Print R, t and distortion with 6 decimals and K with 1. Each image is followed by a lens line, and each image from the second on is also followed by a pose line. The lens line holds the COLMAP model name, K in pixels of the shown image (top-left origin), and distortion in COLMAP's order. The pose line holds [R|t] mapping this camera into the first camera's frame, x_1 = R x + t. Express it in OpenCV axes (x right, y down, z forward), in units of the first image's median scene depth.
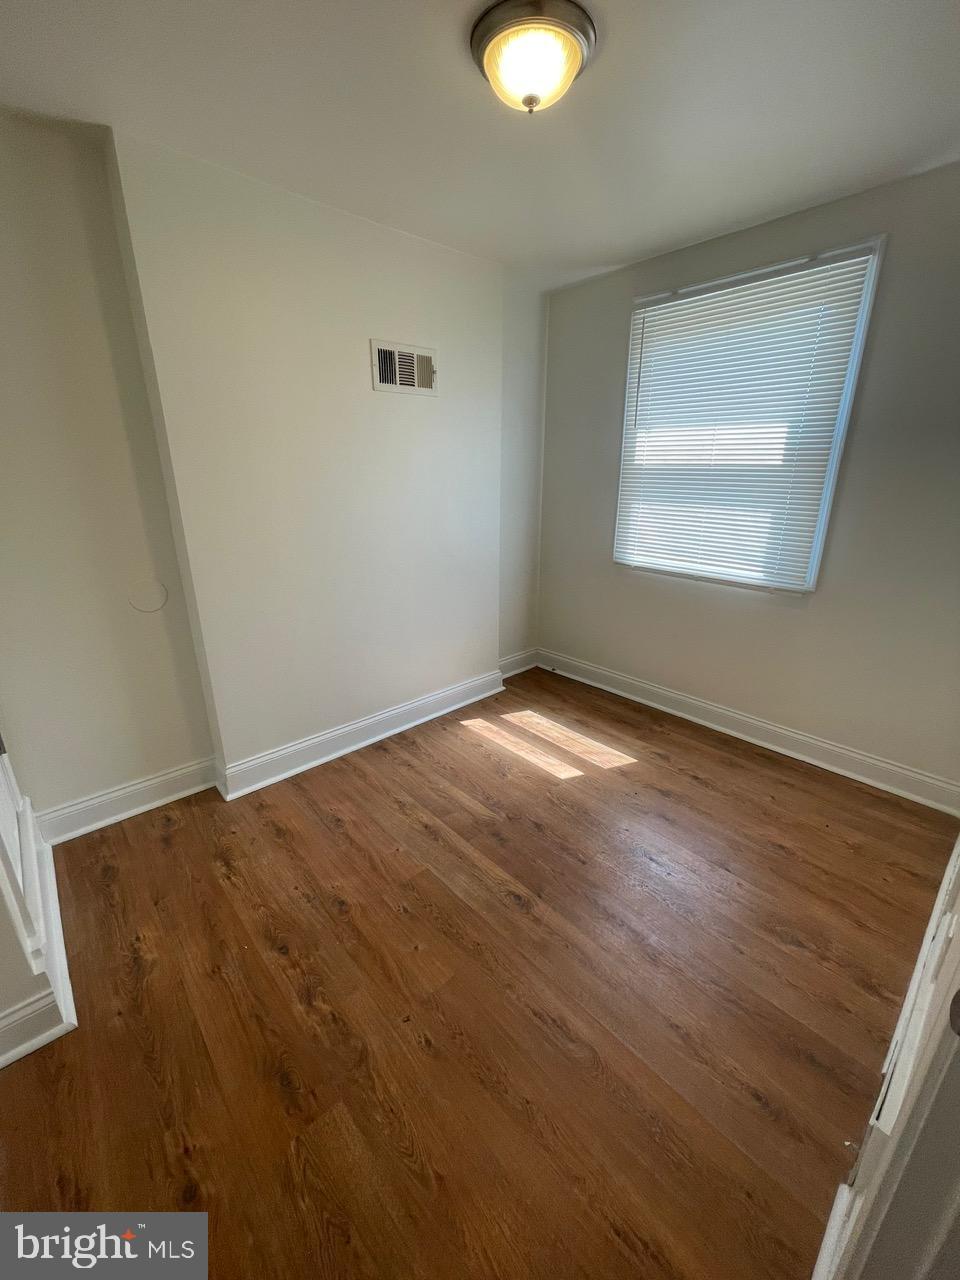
lens RADIAL K [[514.8, 0, 480.0], [0, 514.8, 640.0], [0, 0, 1]] dist [-0.000628, -0.000105]
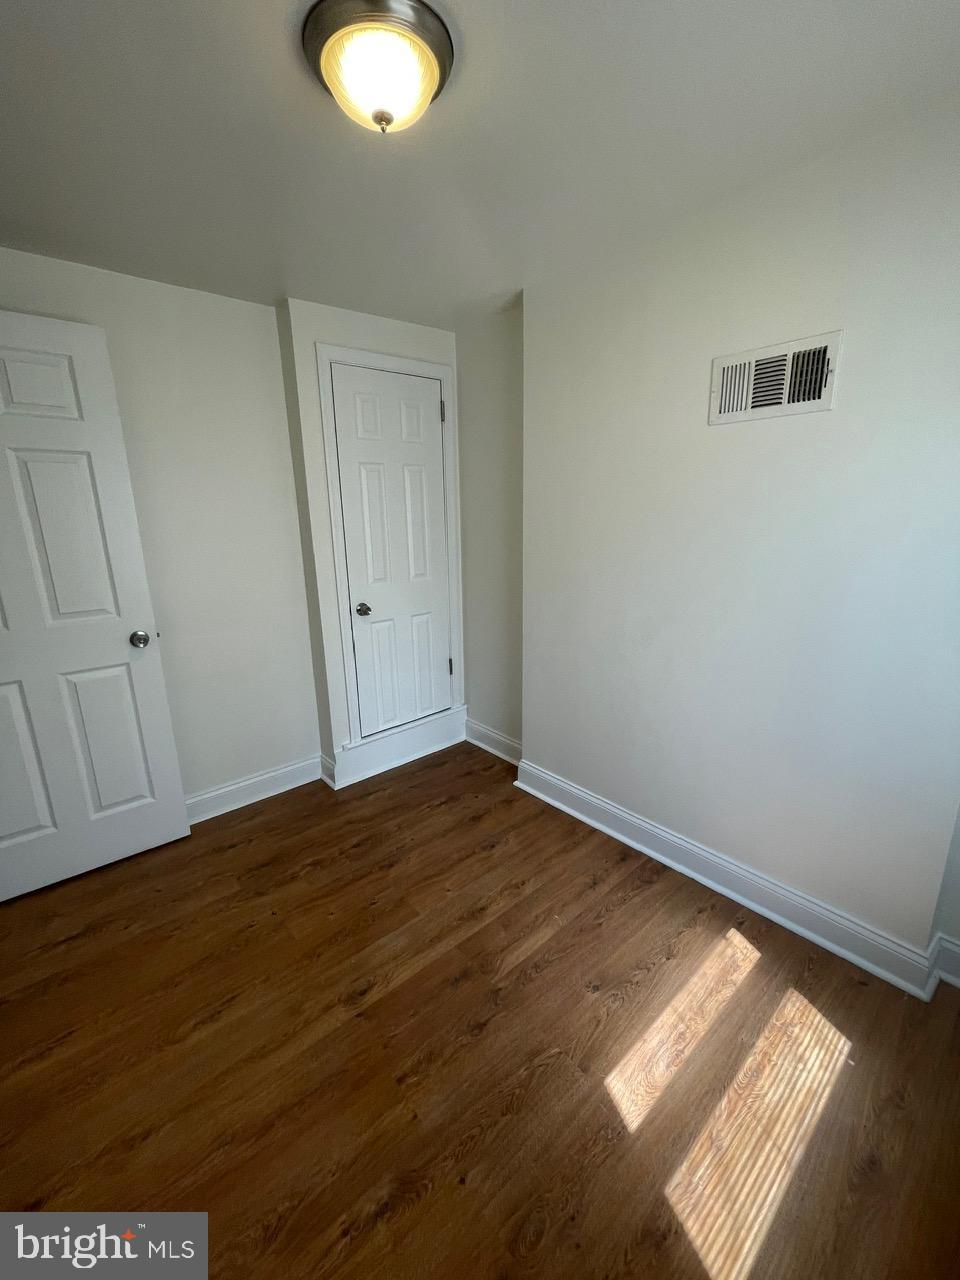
lens RADIAL K [[527.8, 0, 484.5], [0, 527.8, 637.8], [0, 0, 1]] dist [0.006108, 0.000363]
pose [[-0.015661, 0.249443, -0.968263, 0.627150], [-0.304258, 0.921270, 0.242258, -0.285362], [0.952461, 0.298396, 0.061467, 0.731156]]
